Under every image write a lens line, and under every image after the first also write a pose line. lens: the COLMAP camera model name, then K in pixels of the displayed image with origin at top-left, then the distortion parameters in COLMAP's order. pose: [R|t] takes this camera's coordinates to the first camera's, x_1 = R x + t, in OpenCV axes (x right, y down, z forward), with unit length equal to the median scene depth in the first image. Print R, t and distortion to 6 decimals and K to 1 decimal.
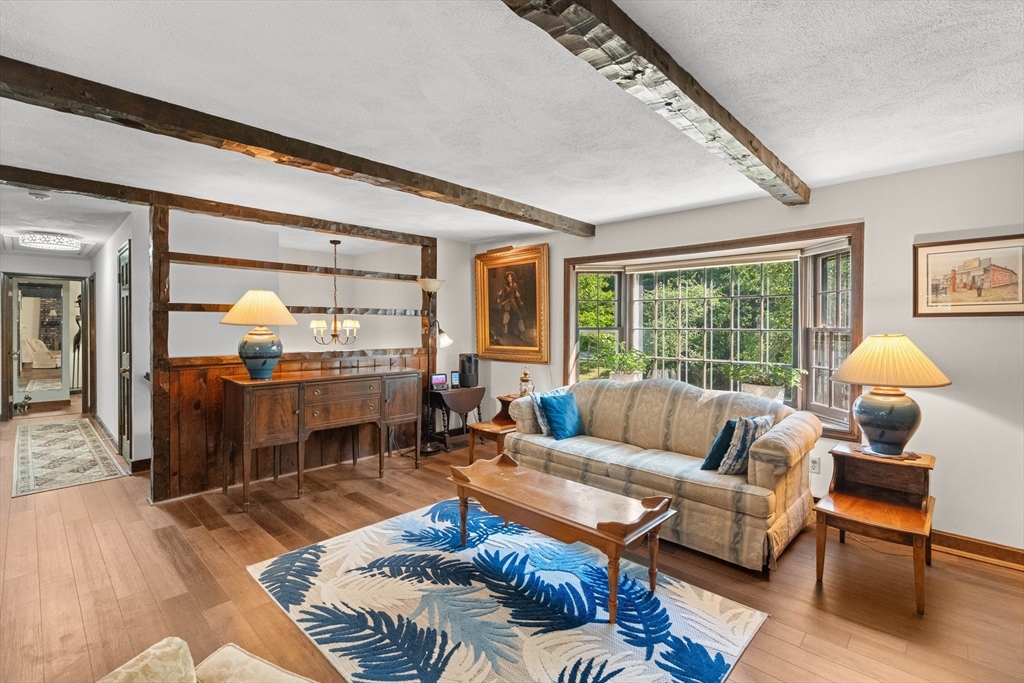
lens RADIAL K [[462.6, 0, 512.4], [0, 462.6, 333.2], [0, 0, 1]] dist [-0.005679, 0.003337]
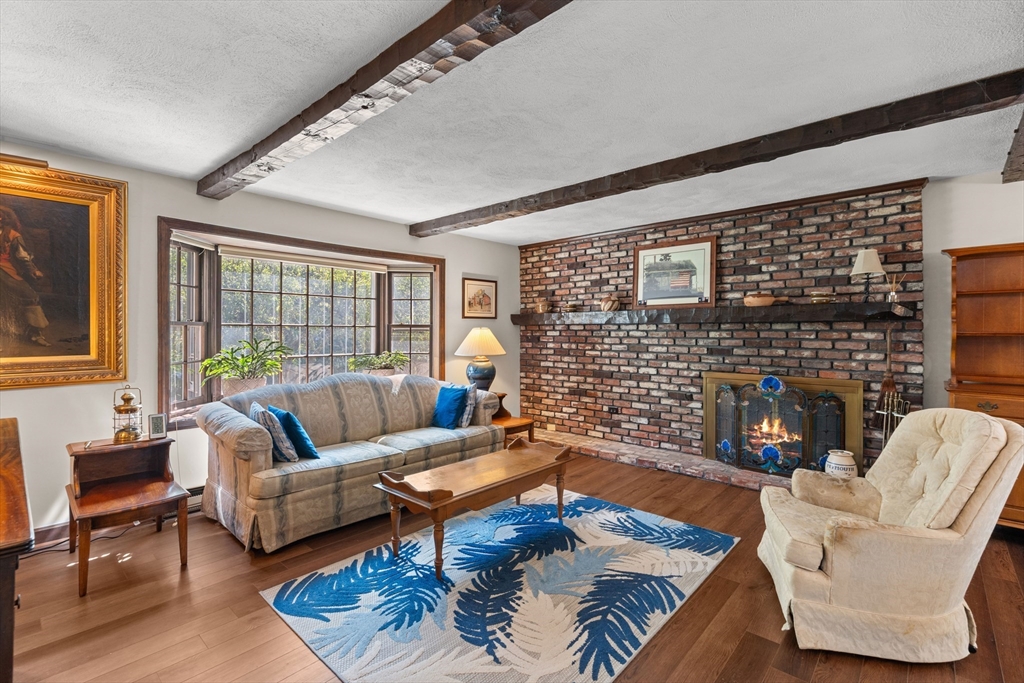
lens RADIAL K [[462.6, 0, 508.9], [0, 462.6, 332.8], [0, 0, 1]] dist [-0.005679, 0.003337]
pose [[-0.020191, -0.007504, 0.999768, -1.095364], [0.011914, 0.999899, 0.007746, 0.010582], [-0.999725, 0.012068, -0.020100, 1.027734]]
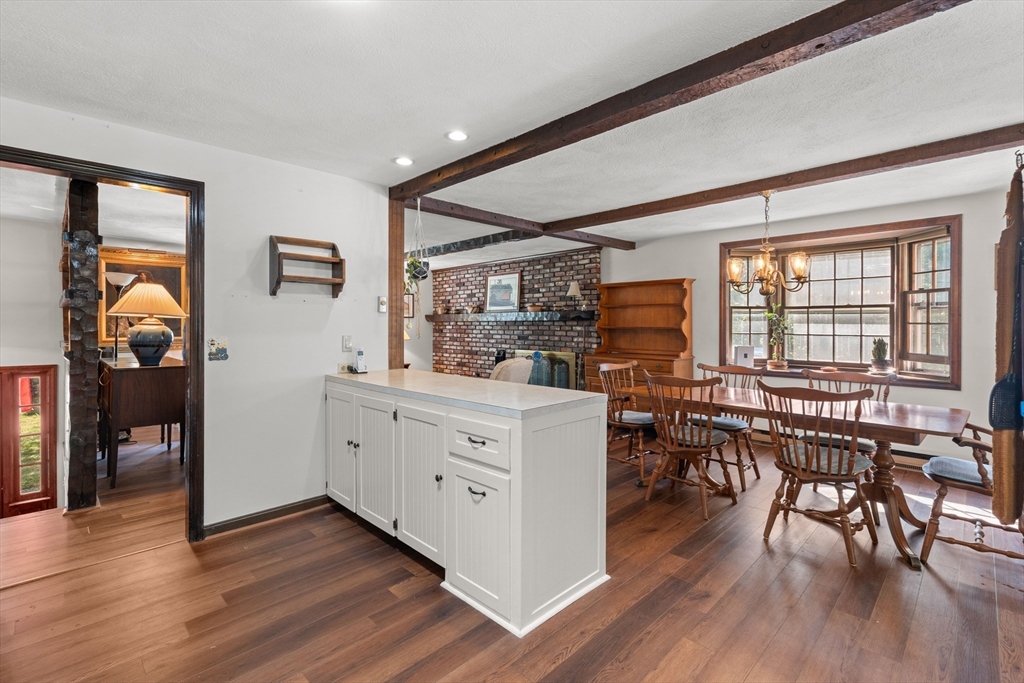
lens RADIAL K [[462.6, 0, 501.9], [0, 462.6, 326.6], [0, 0, 1]] dist [-0.005679, 0.003337]
pose [[0.042682, -0.005913, 0.999071, -2.369564], [0.010902, 0.999926, 0.005452, 0.014501], [-0.999029, 0.010659, 0.042743, 0.201669]]
